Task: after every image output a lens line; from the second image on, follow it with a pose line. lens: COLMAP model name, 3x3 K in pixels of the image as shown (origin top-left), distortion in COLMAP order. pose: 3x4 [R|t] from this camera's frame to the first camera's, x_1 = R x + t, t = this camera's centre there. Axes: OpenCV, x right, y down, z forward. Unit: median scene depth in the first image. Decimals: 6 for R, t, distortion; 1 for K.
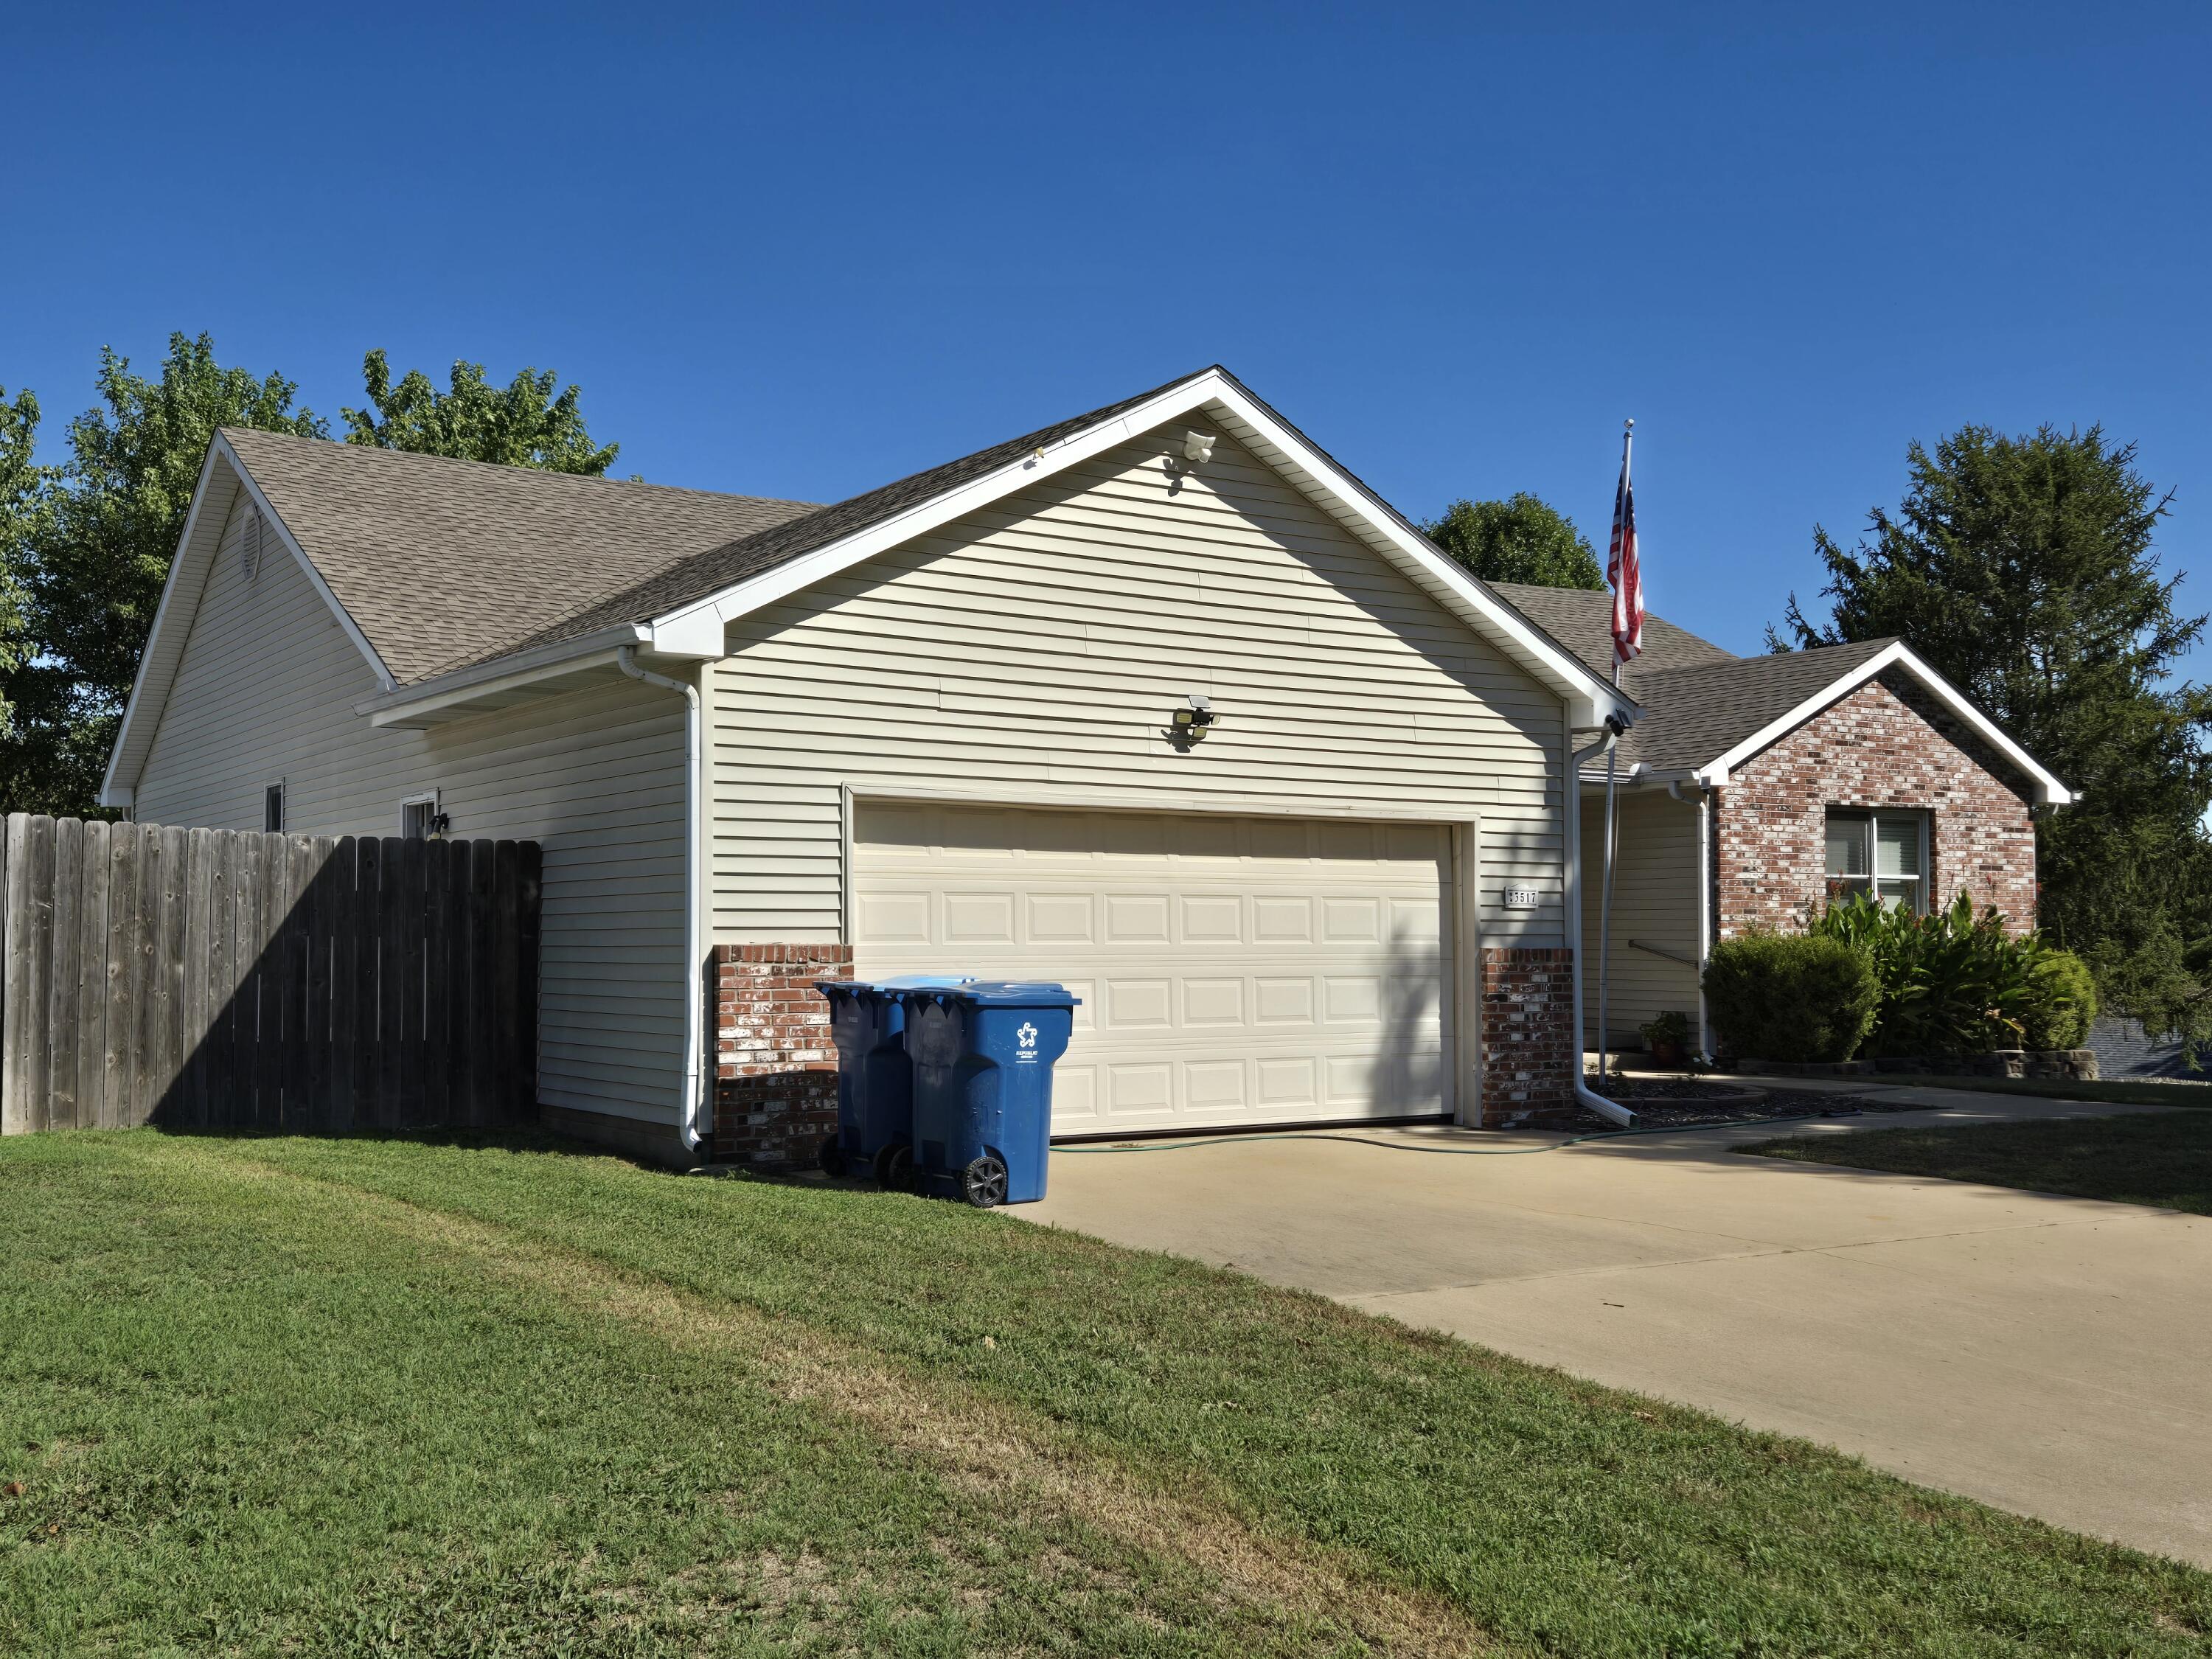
lens RADIAL K [[2332.3, 0, 1109.9], [0, 2332.3, 832.7], [0, 0, 1]] dist [0.075699, 0.000000]
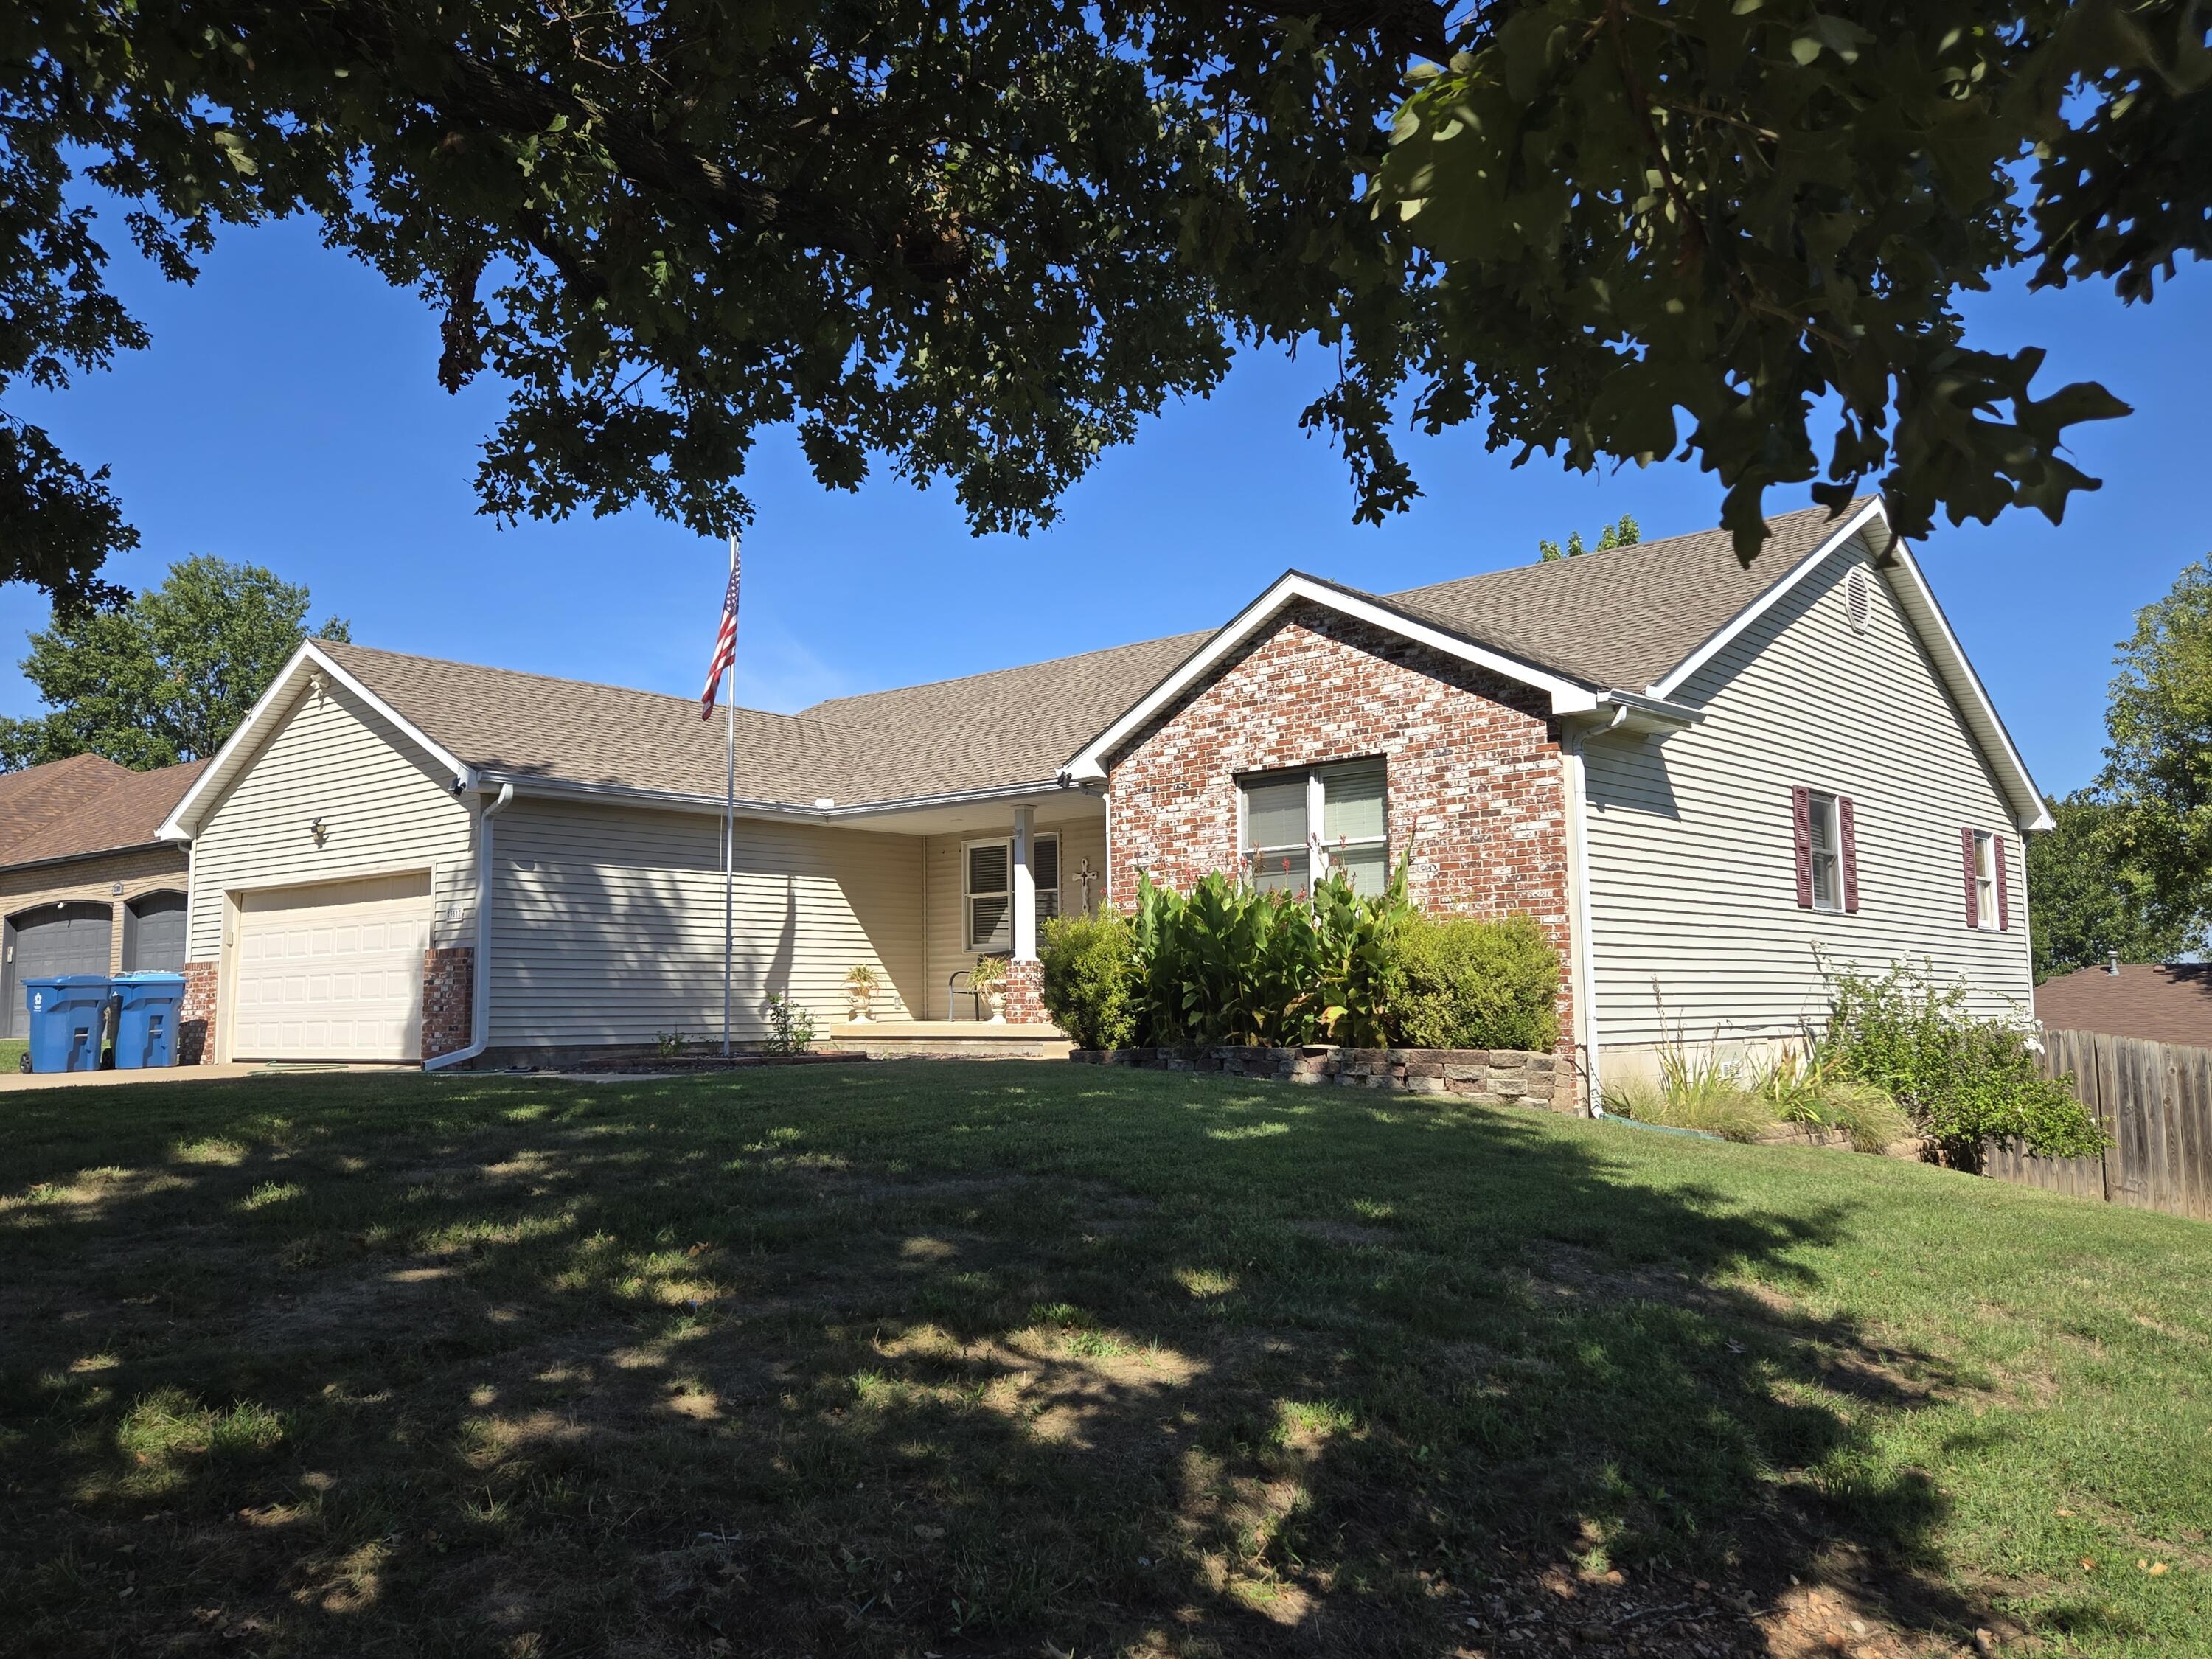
lens RADIAL K [[1706.6, 0, 1101.9], [0, 1706.6, 822.9], [0, 0, 1]] dist [0.074670, -0.006170]
pose [[0.257251, -0.109711, -0.960096, 1.329399], [0.054522, 0.993600, -0.098930, 0.100480], [0.964805, -0.026896, 0.261587, 1.107862]]
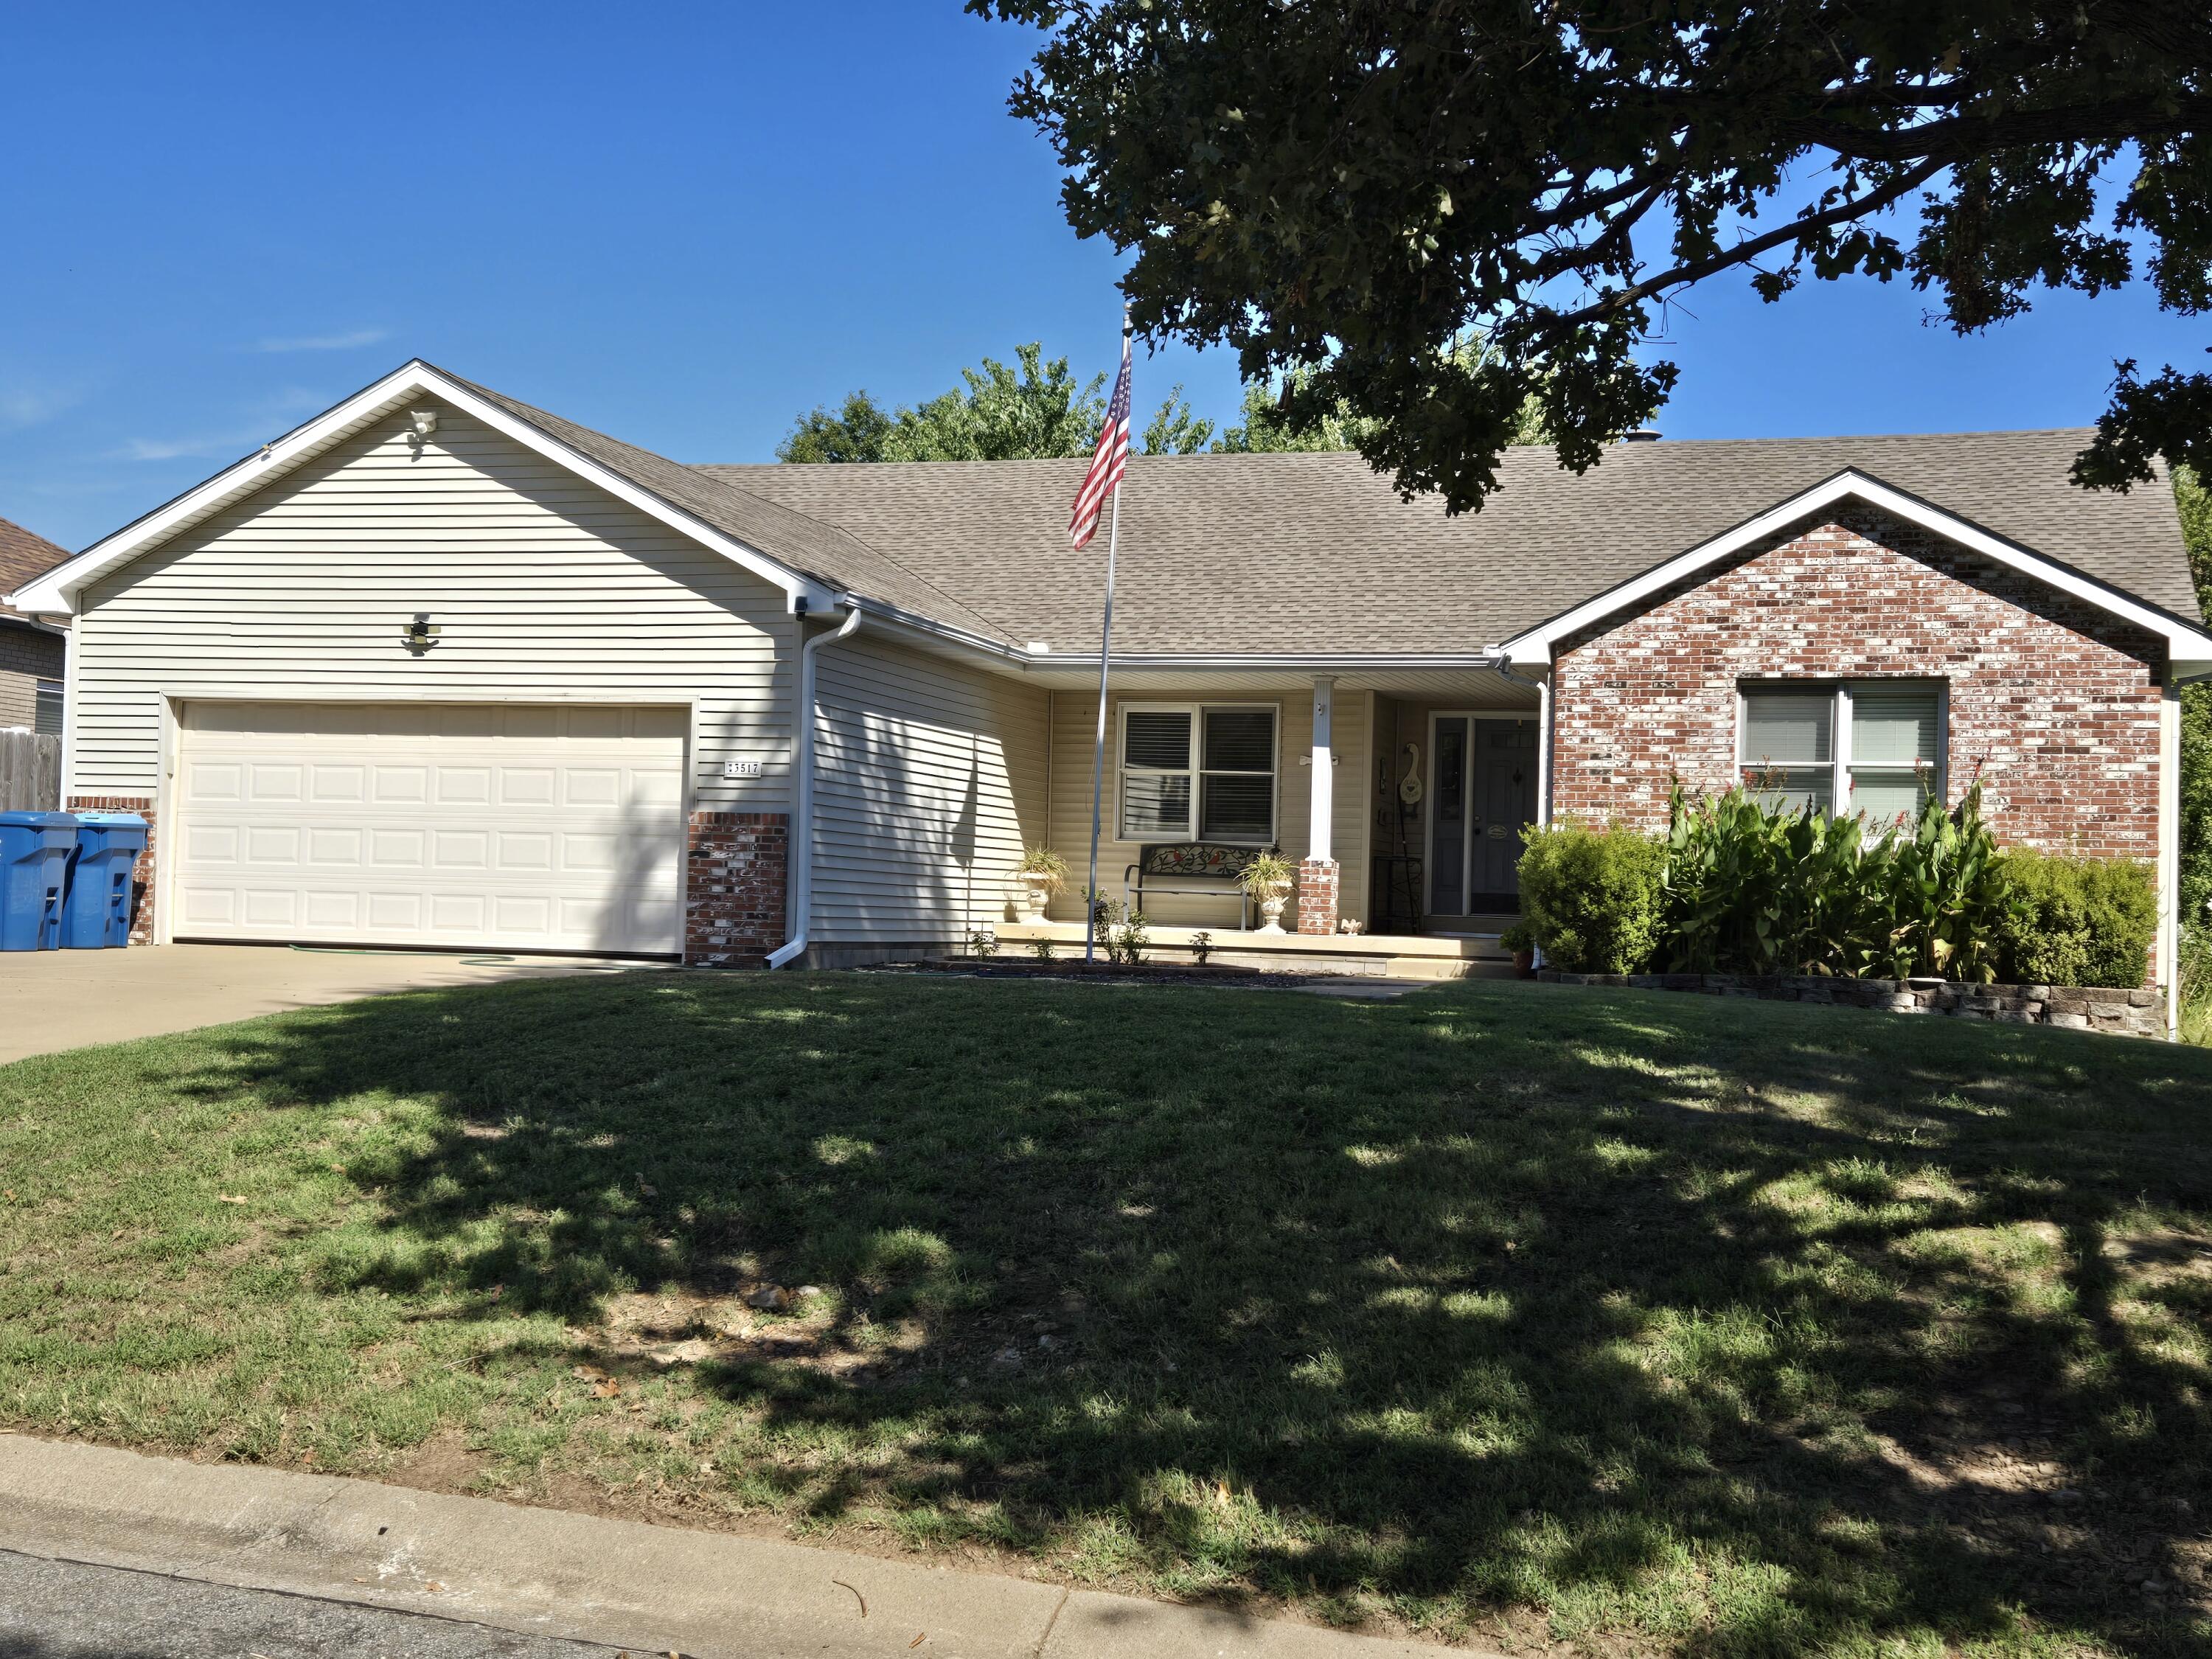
lens RADIAL K [[2579.7, 0, 1096.9], [0, 2579.7, 824.0], [0, 0, 1]] dist [0.073438, 0.000000]
pose [[0.627316, -0.009679, -0.778705, 1.258466], [0.005971, 0.999953, -0.007618, 0.065334], [0.778742, 0.000129, 0.627344, 0.345075]]
